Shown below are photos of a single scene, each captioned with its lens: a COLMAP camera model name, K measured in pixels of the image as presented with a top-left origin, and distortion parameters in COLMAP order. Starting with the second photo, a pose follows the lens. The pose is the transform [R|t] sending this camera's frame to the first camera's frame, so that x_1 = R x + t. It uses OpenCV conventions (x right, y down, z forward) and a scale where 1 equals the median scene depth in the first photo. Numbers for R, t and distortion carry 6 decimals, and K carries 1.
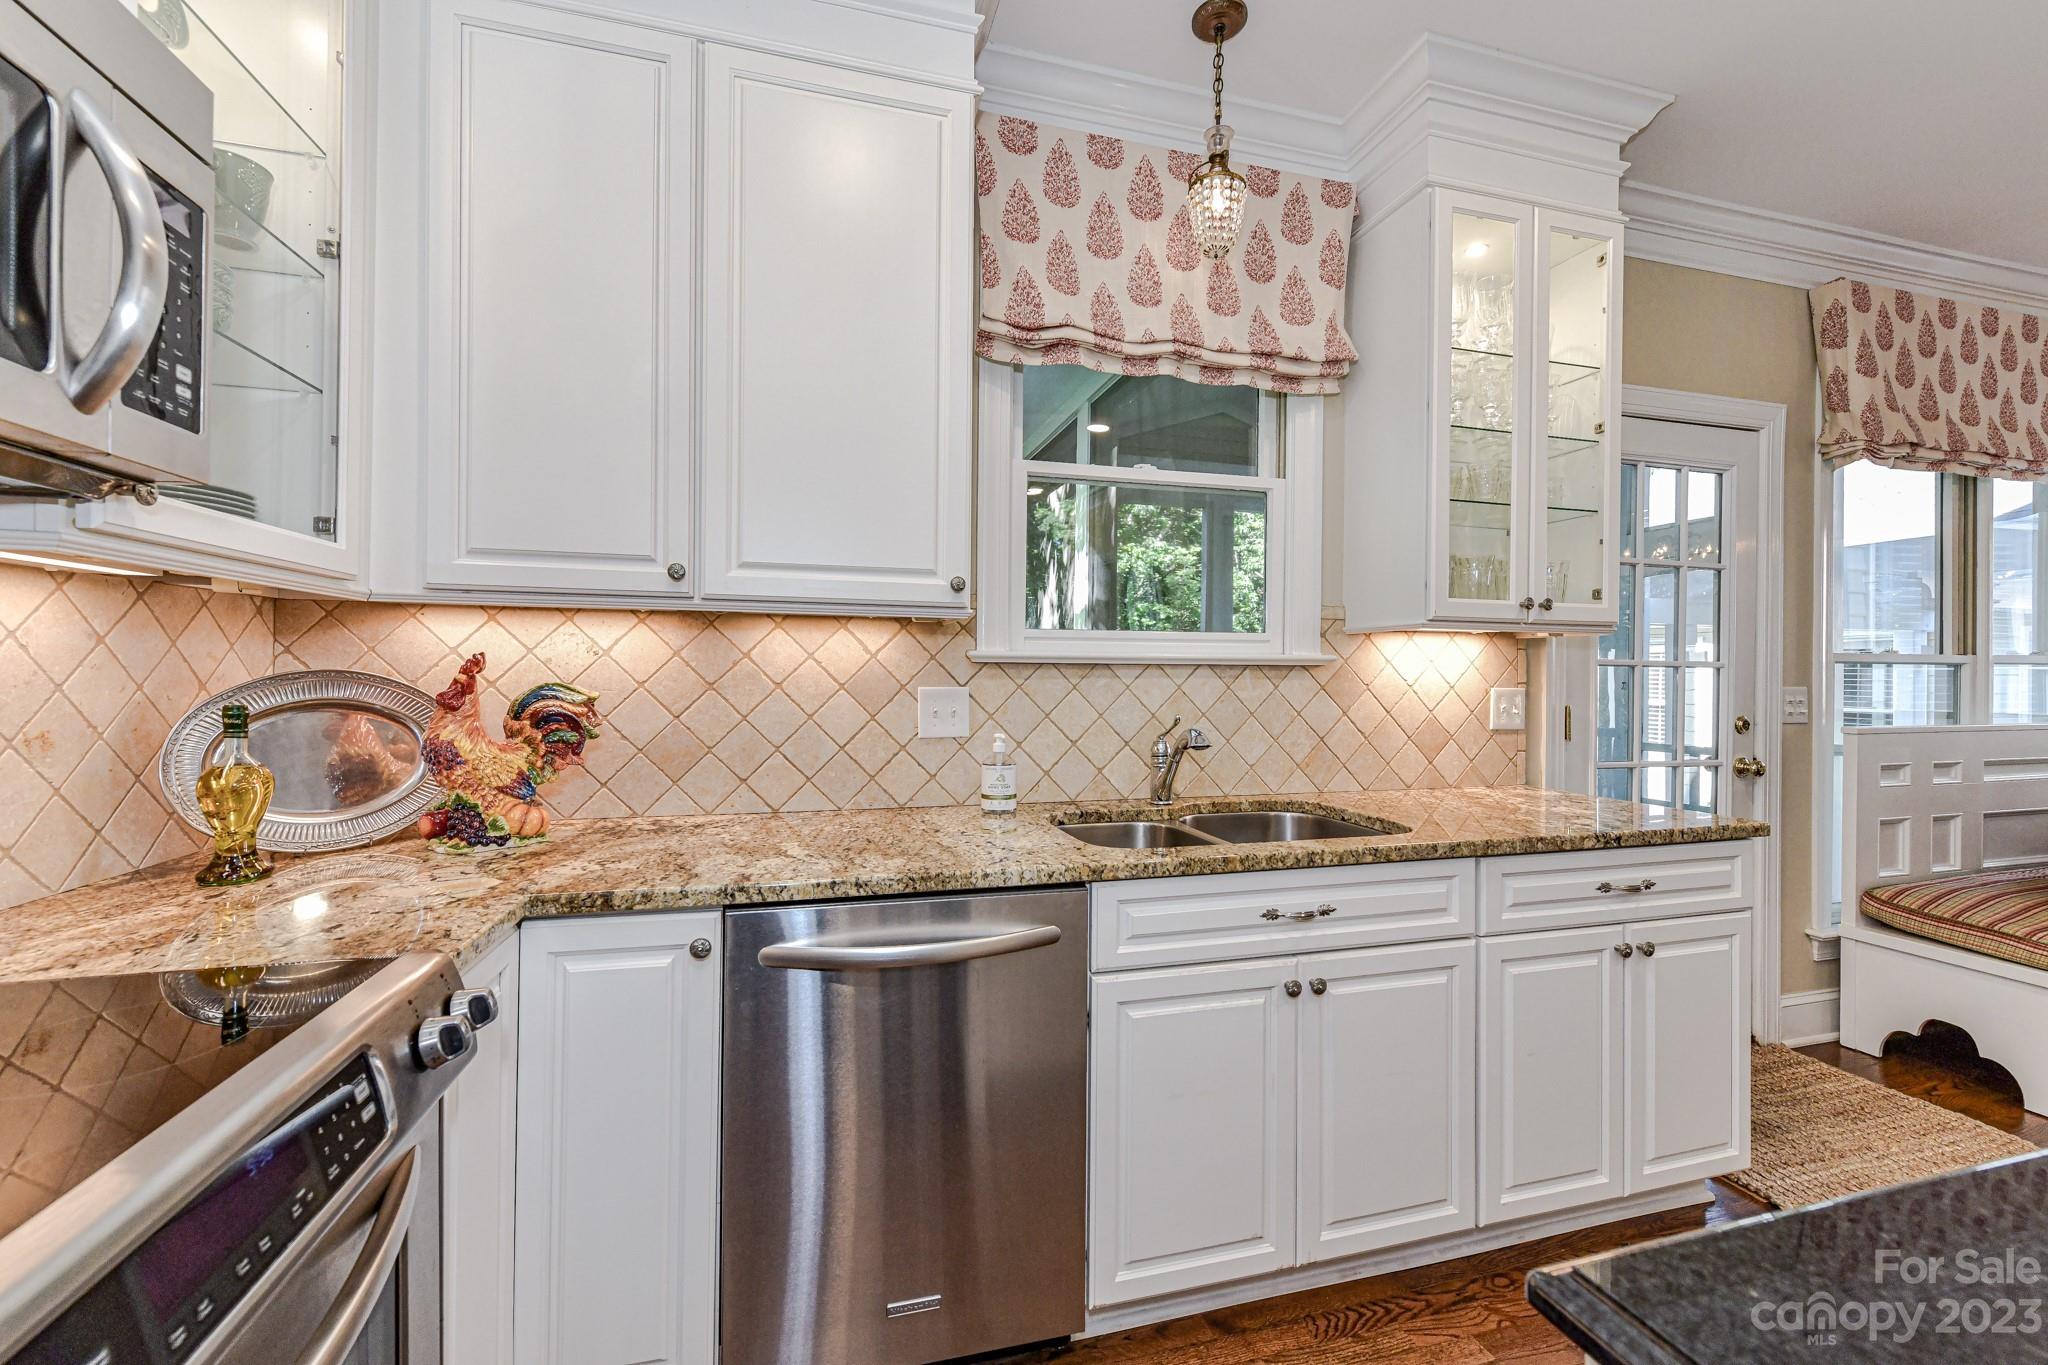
lens RADIAL K [[803.6, 0, 1012.6], [0, 803.6, 671.7], [0, 0, 1]] dist [0.006191, -0.001248]
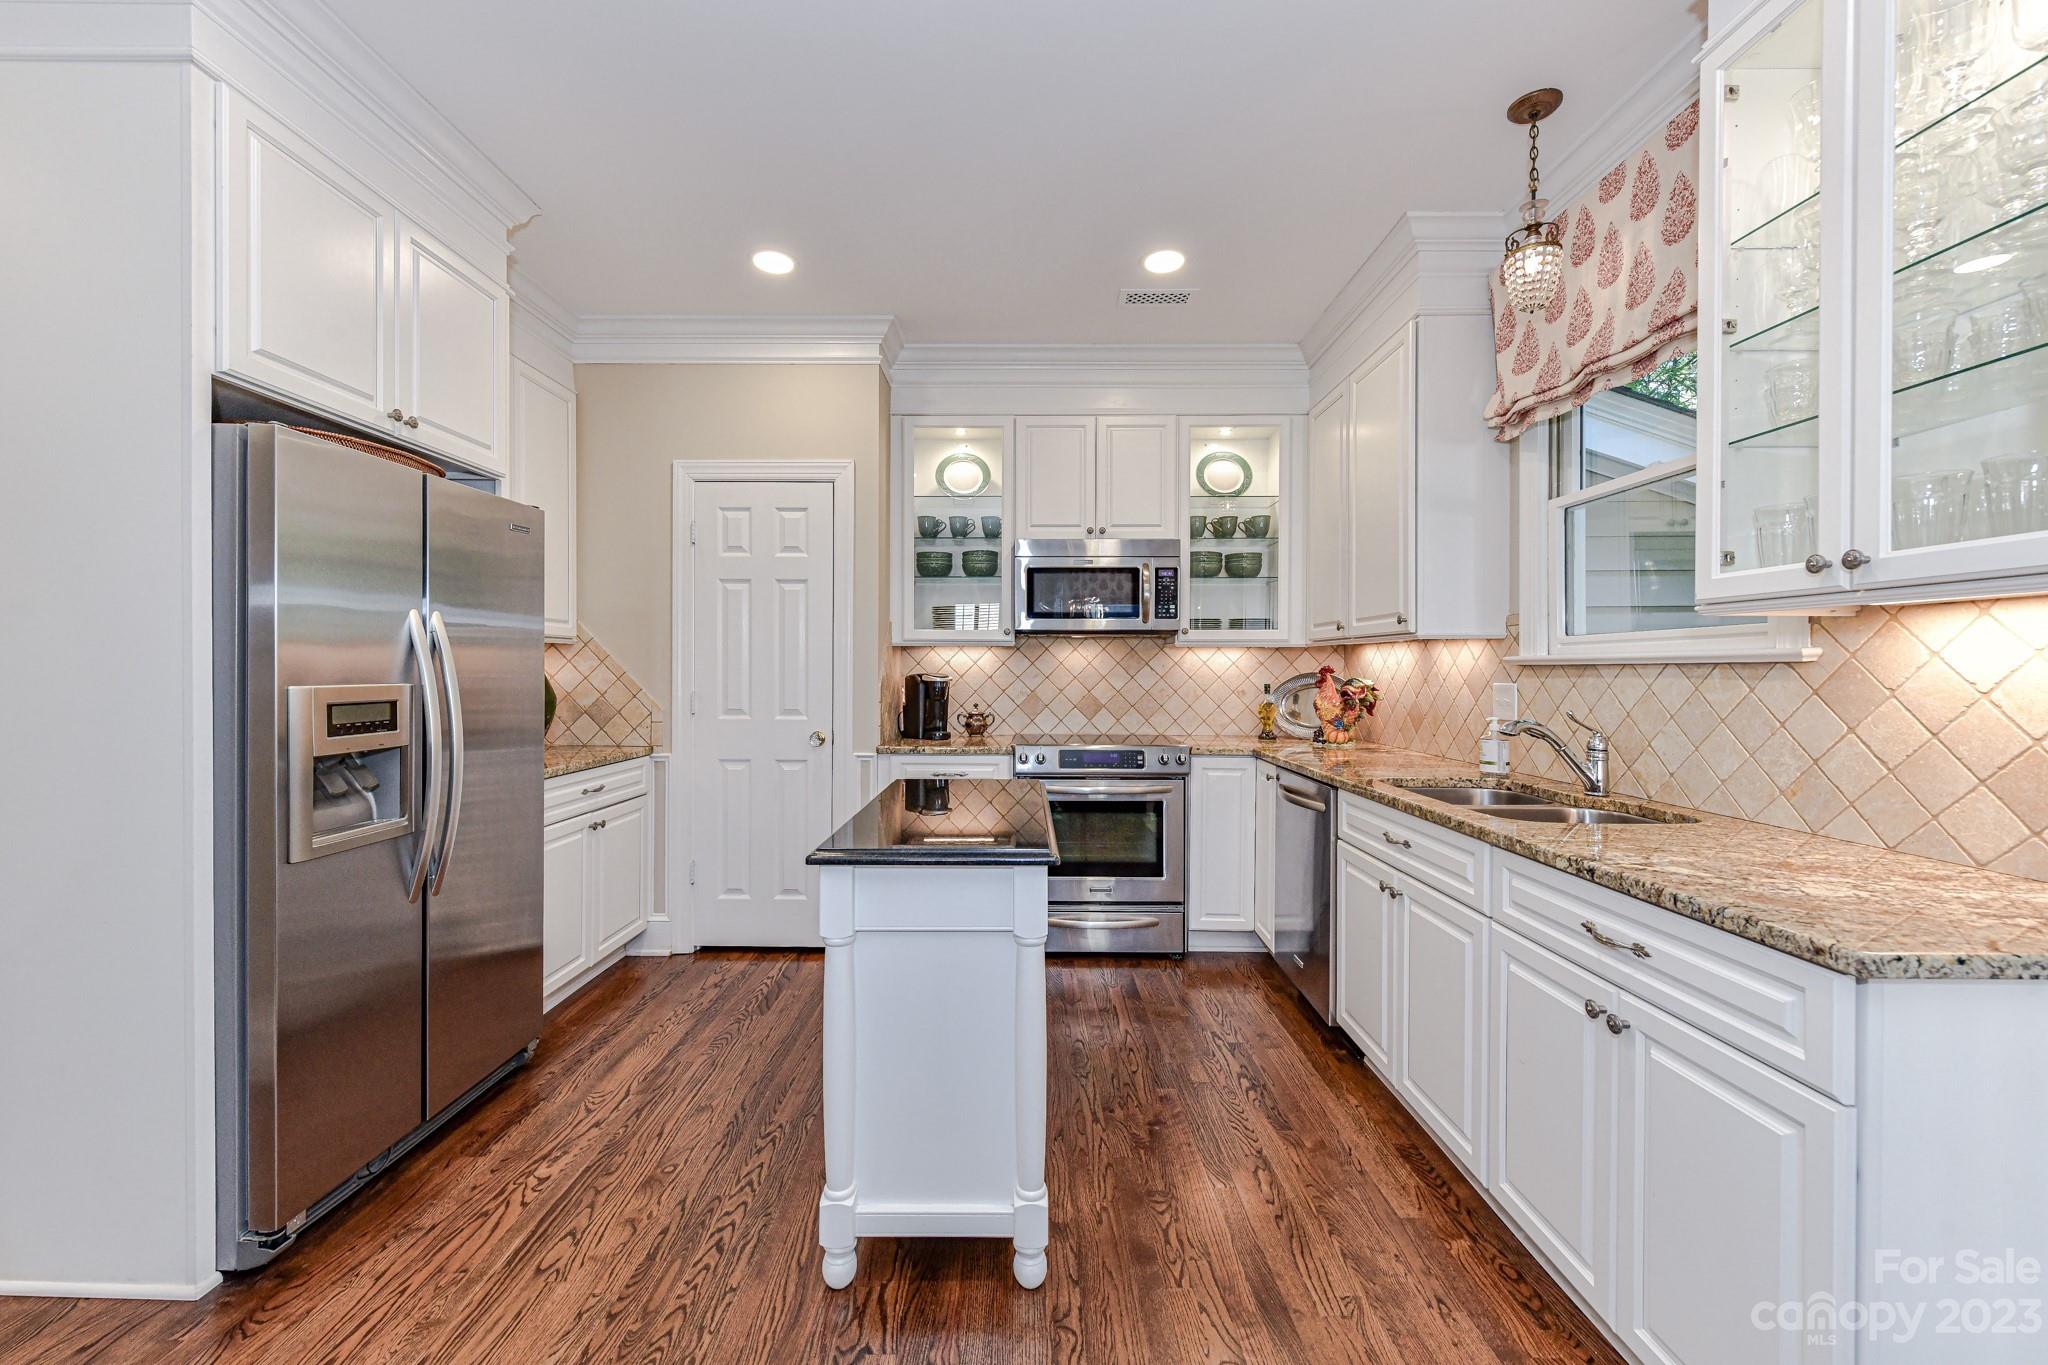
lens RADIAL K [[803.6, 0, 1013.7], [0, 803.6, 676.8], [0, 0, 1]] dist [0.006191, -0.001248]
pose [[-0.263710, 0.003025, -0.964597, 1.394110], [0.003003, 0.999993, 0.002315, 0.002107], [0.964597, -0.002286, -0.263718, 0.525292]]
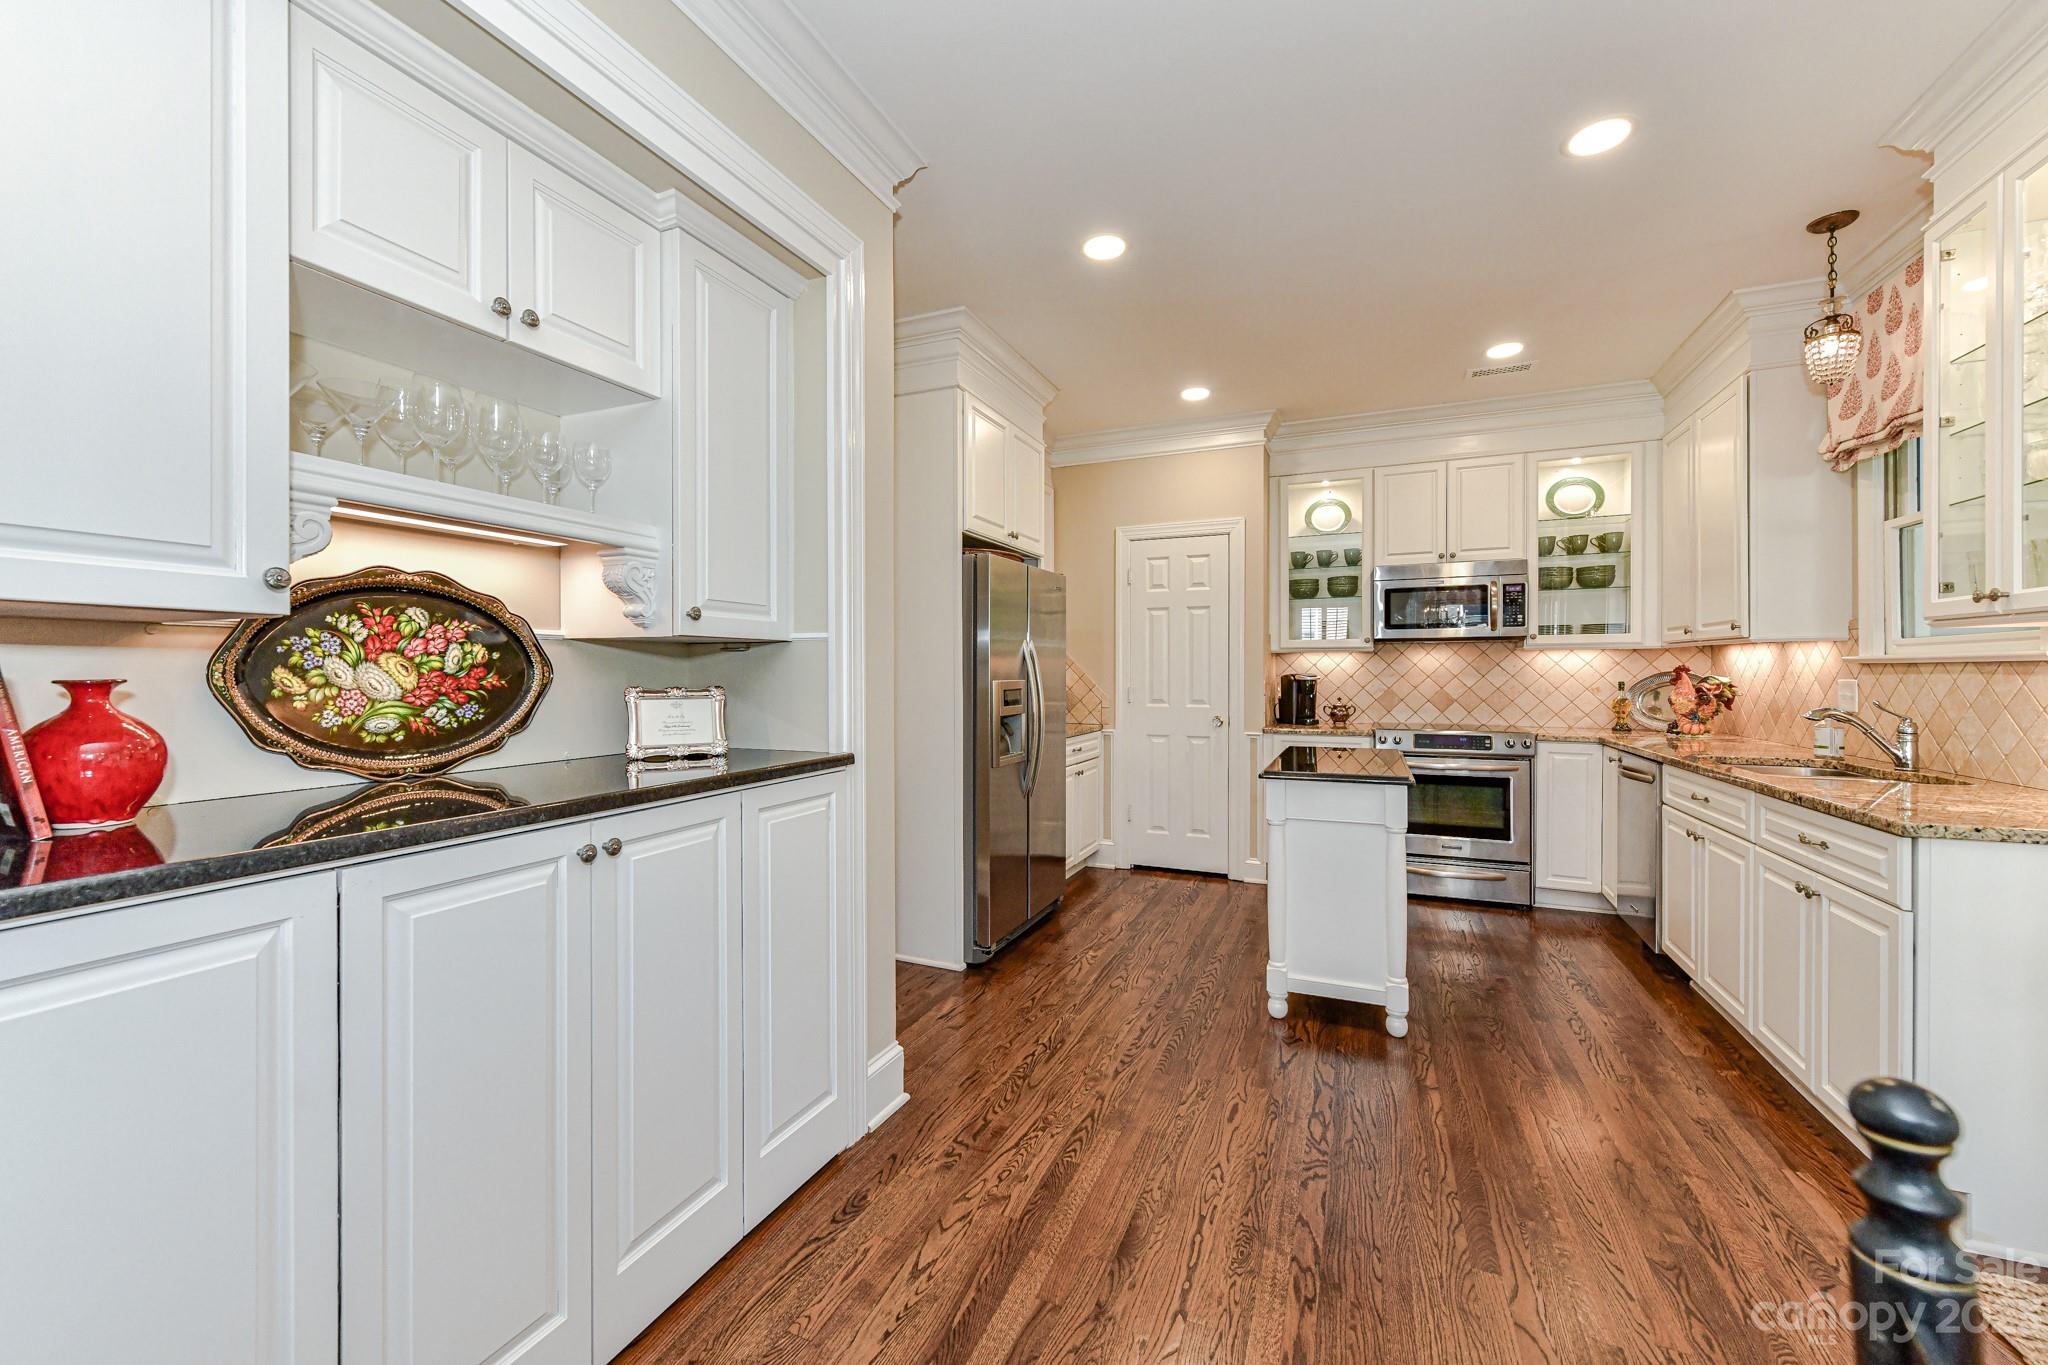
lens RADIAL K [[803.6, 0, 1016.8], [0, 803.6, 674.7], [0, 0, 1]] dist [0.006191, -0.001248]
pose [[-0.619239, 0.000547, -0.785202, 2.063017], [0.005945, 0.999974, -0.003992, 0.005722], [0.785180, -0.007140, -0.619226, 0.666555]]
